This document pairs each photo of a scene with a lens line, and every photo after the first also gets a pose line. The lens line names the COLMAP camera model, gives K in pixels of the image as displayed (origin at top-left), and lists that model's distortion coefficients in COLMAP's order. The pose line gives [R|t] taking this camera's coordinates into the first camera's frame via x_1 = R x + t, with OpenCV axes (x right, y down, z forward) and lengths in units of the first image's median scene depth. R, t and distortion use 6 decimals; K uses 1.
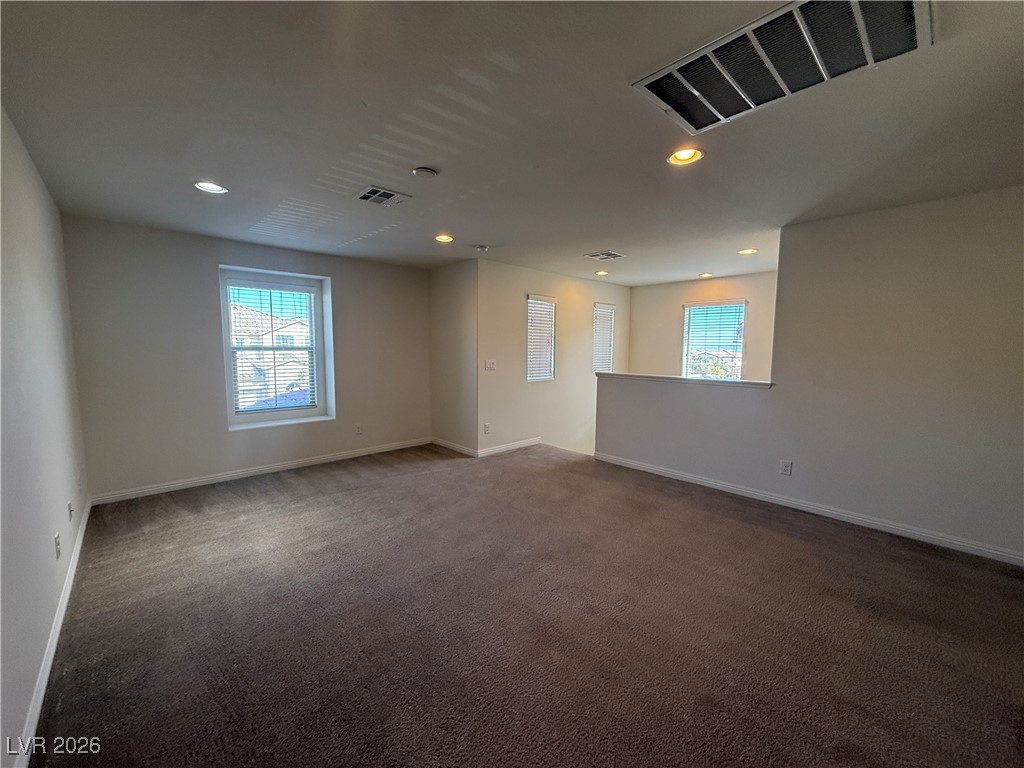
lens RADIAL K [[408.0, 0, 508.0], [0, 408.0, 385.0], [0, 0, 1]] dist [0.000836, 0.000295]
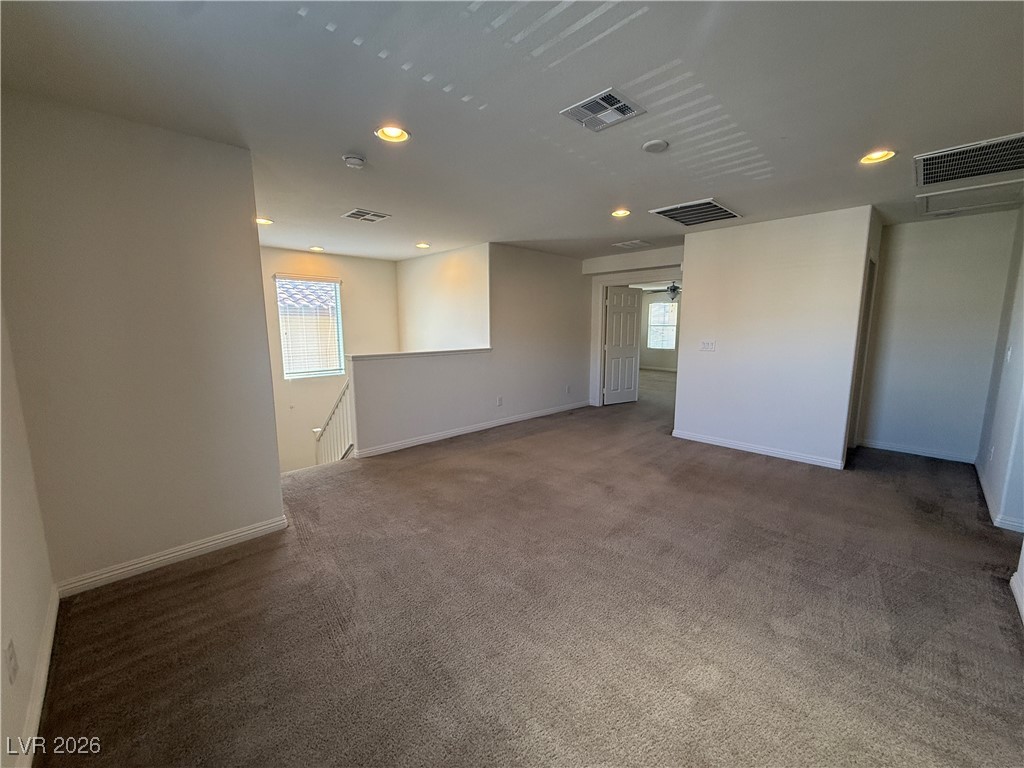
lens RADIAL K [[408.0, 0, 511.1], [0, 408.0, 382.8], [0, 0, 1]] dist [0.000836, 0.000295]
pose [[-0.032676, -0.145341, 0.988842, -0.670480], [0.095332, 0.984406, 0.147840, -0.073849], [-0.994909, 0.099099, -0.018311, 0.765714]]
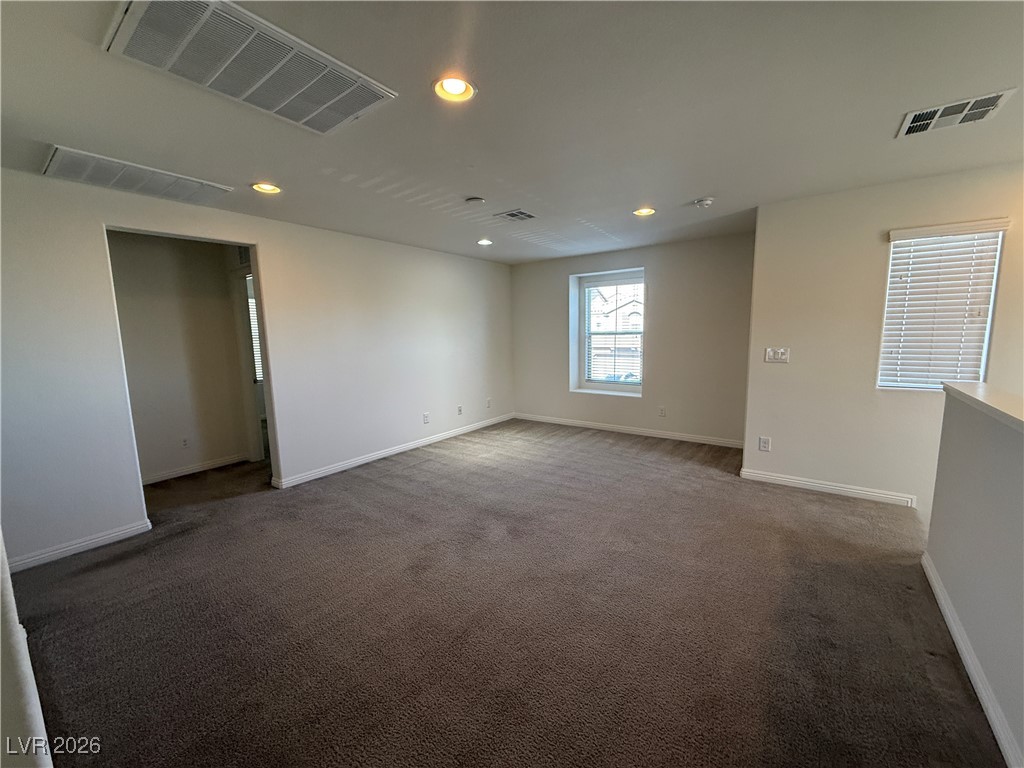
lens RADIAL K [[408.0, 0, 511.0], [0, 408.0, 385.8], [0, 0, 1]] dist [0.000836, 0.000295]
pose [[0.180365, 0.120160, -0.976233, 0.630823], [-0.073316, 0.991391, 0.108480, -0.044700], [0.980863, 0.052008, 0.187622, 0.486972]]
